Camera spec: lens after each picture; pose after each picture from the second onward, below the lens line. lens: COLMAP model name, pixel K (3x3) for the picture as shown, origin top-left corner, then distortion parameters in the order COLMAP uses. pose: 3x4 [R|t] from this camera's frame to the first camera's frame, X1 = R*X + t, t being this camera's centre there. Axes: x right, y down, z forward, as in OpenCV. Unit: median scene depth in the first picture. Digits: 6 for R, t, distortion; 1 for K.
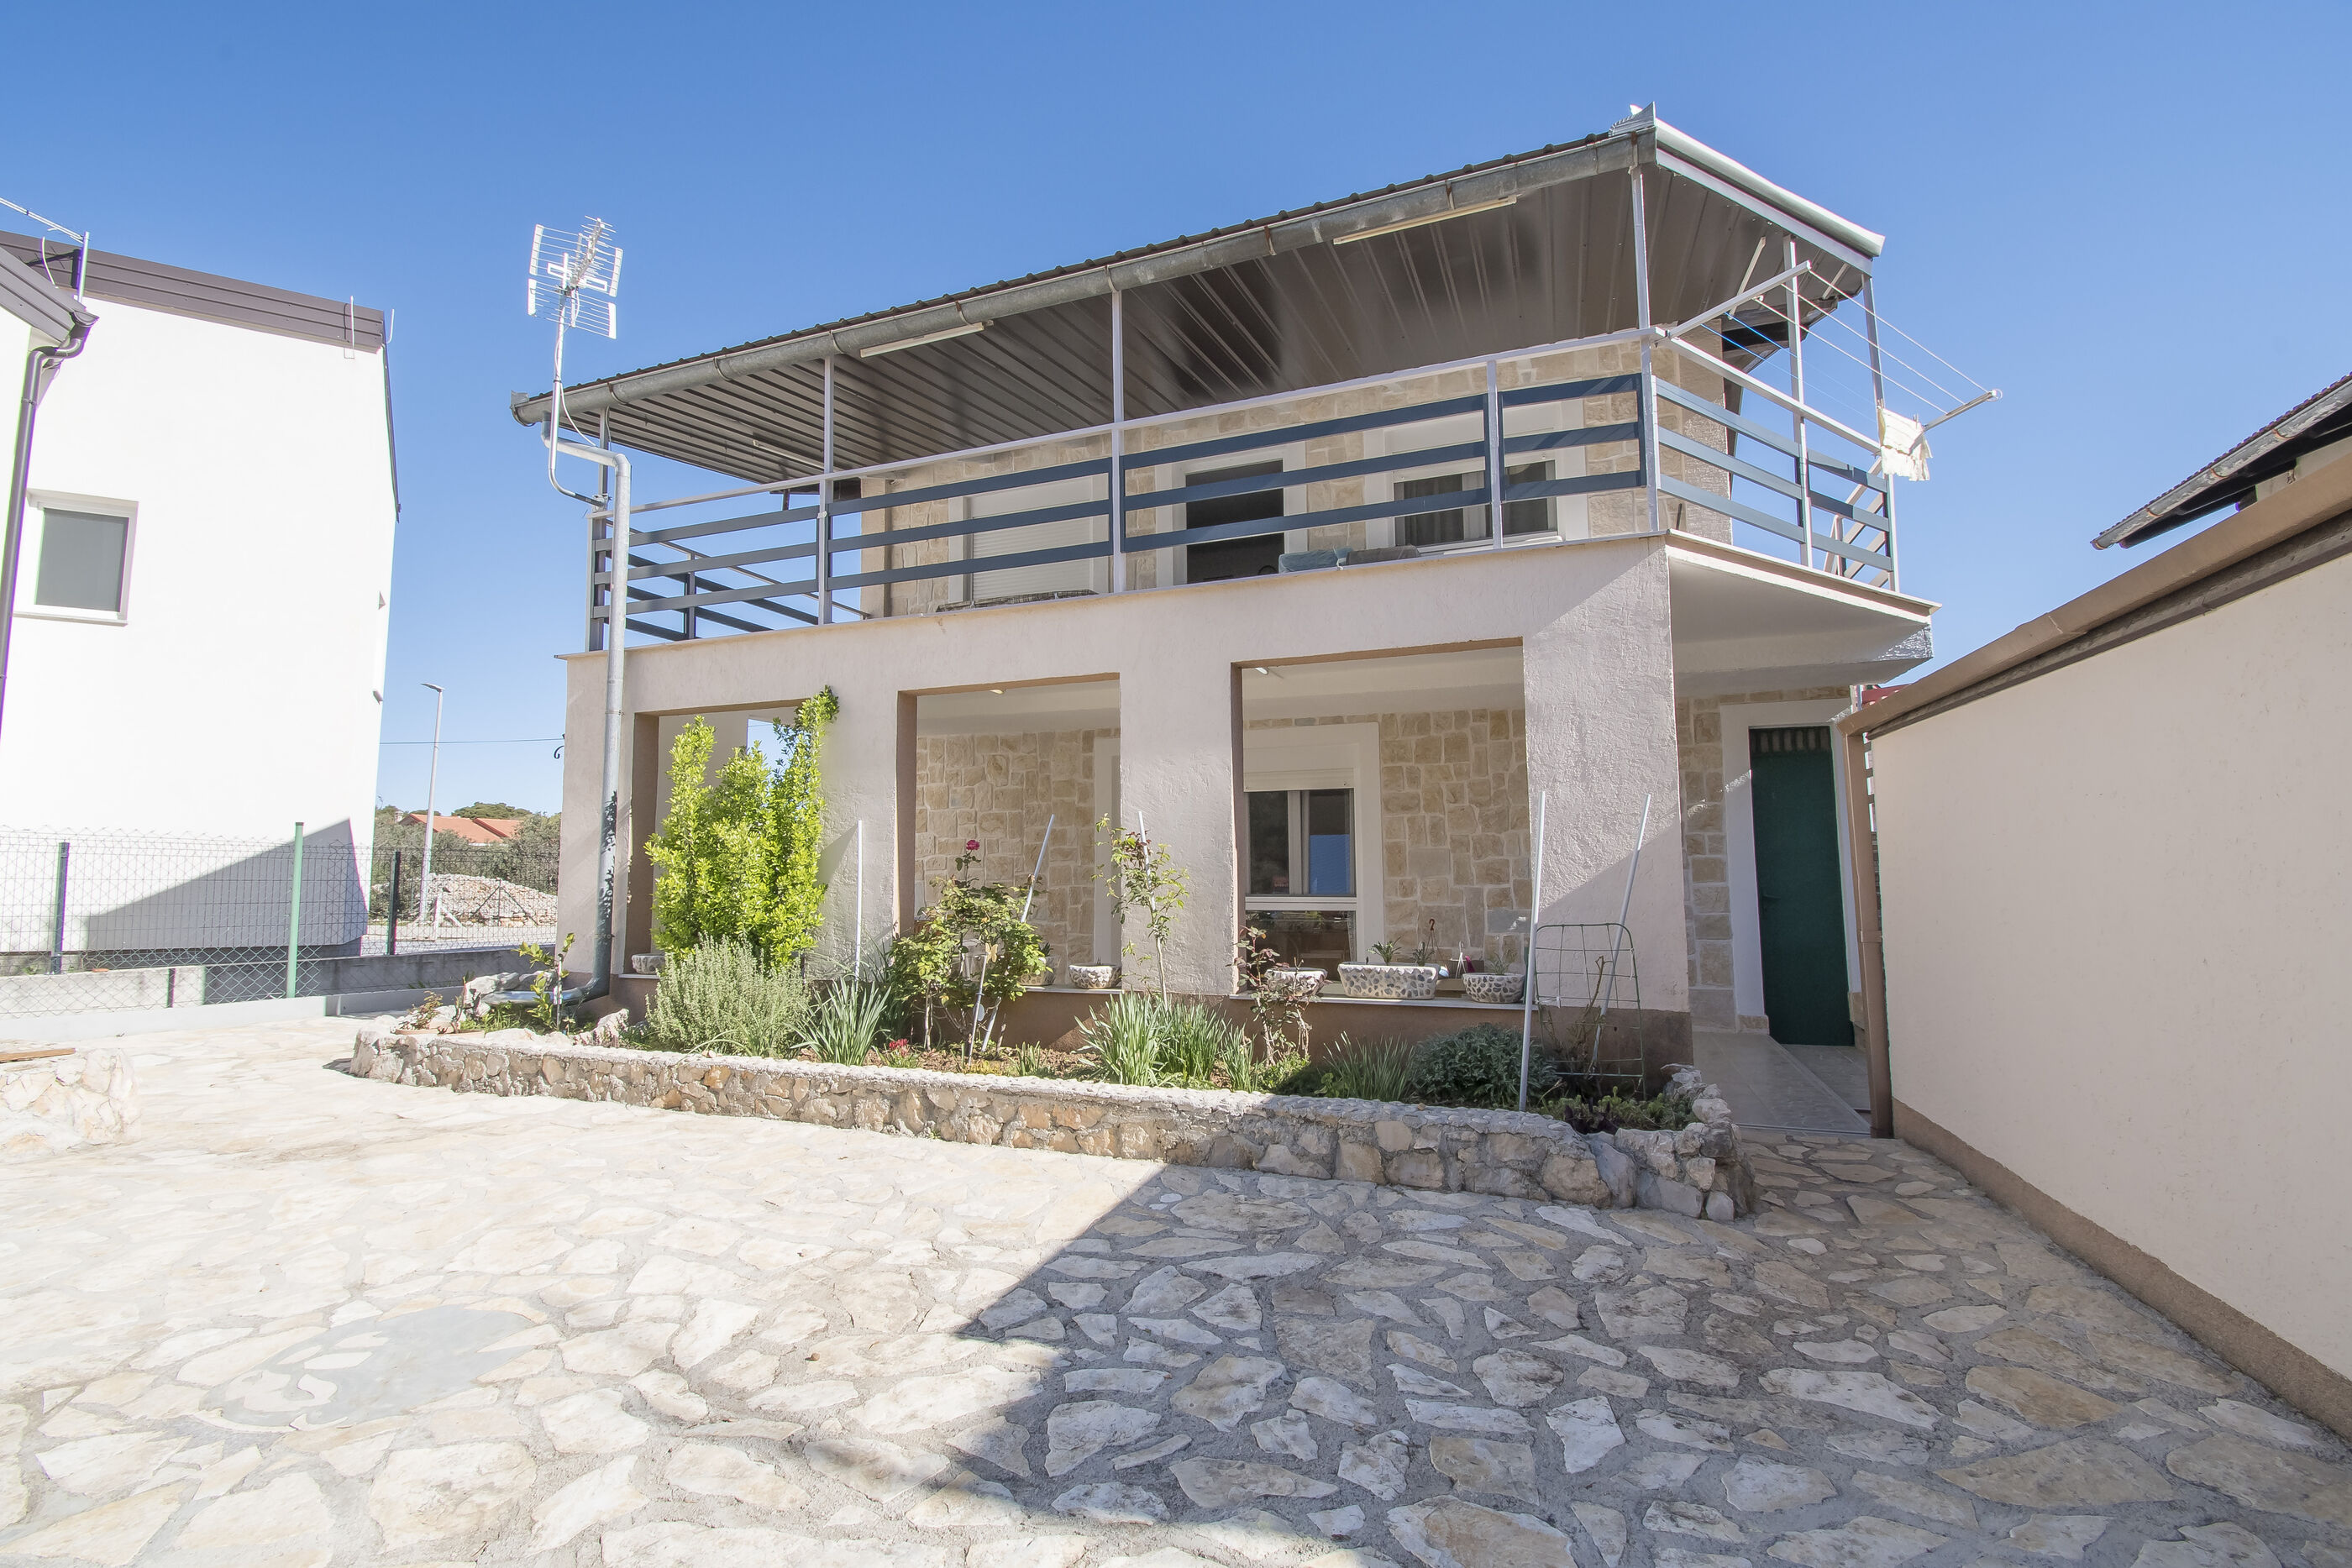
lens RADIAL K [[1017.9, 0, 1173.1], [0, 1017.9, 787.2], [0, 0, 1]] dist [-0.000252, -0.012416]
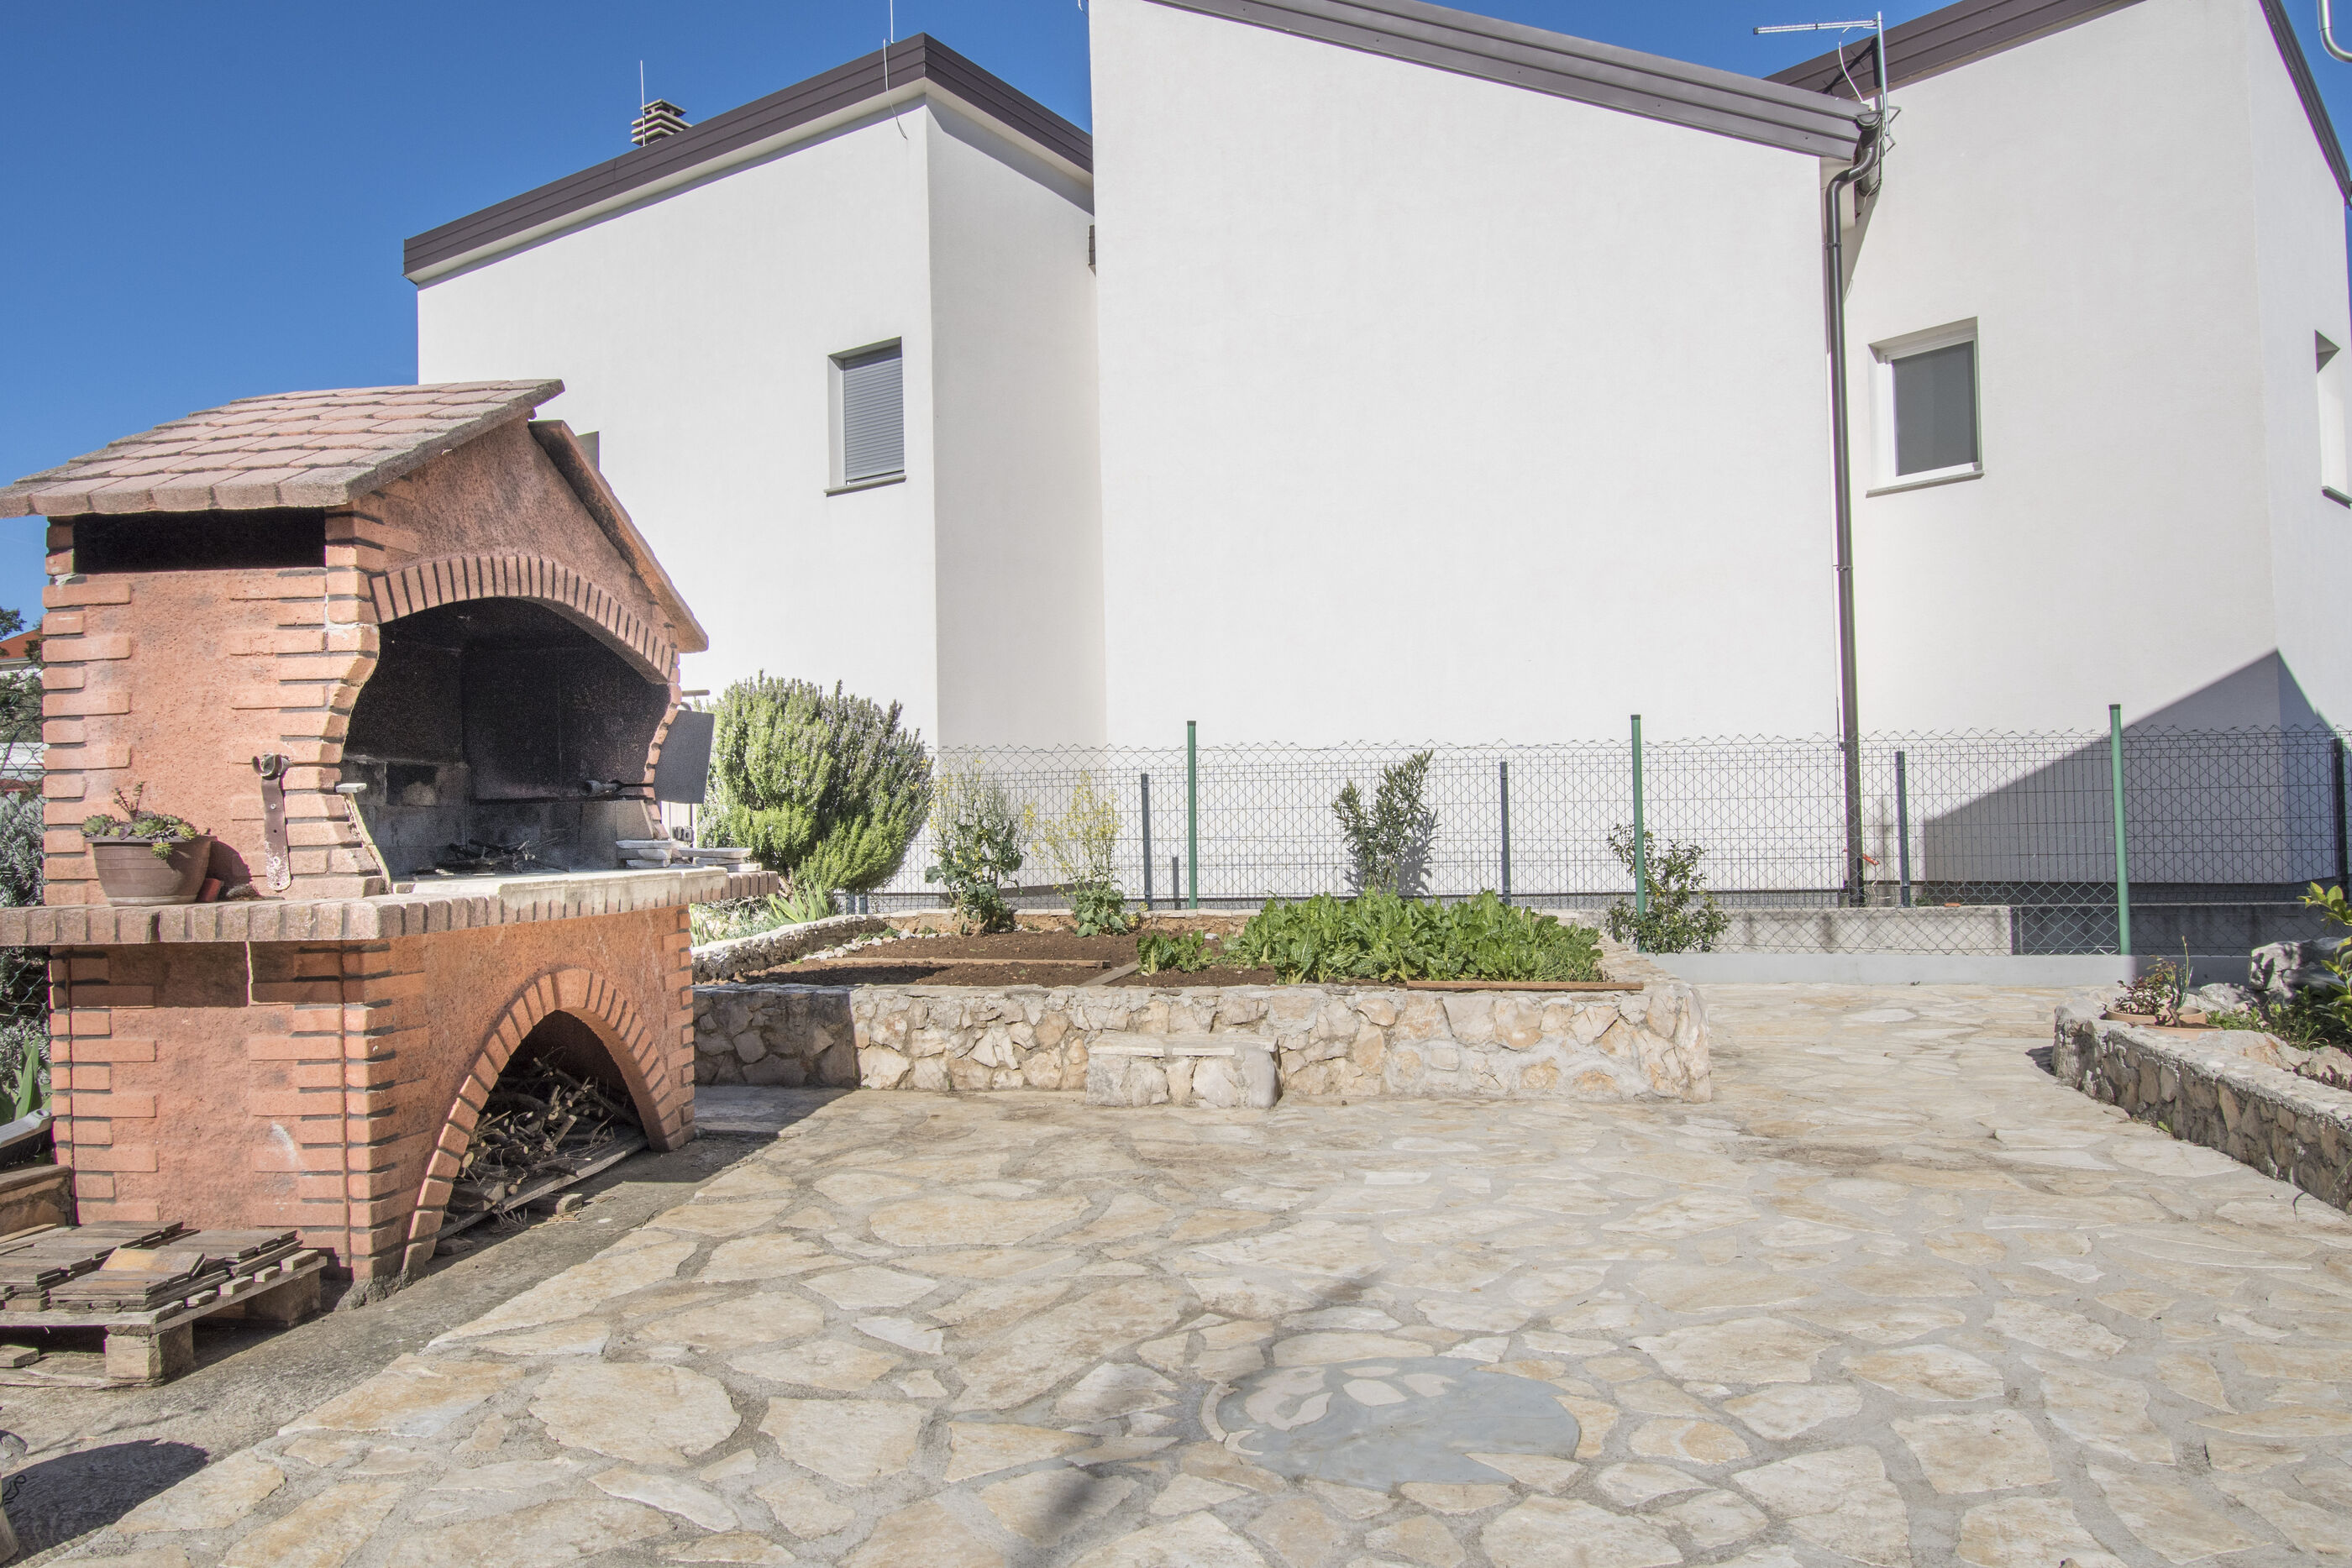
lens RADIAL K [[1566.1, 0, 1176.2], [0, 1566.1, 790.1], [0, 0, 1]] dist [-0.000266, 0.000307]
pose [[0.156349, -0.025304, -0.987378, 0.199850], [0.115527, 0.993279, -0.007161, 0.056081], [0.980922, -0.112949, 0.158221, 0.403330]]
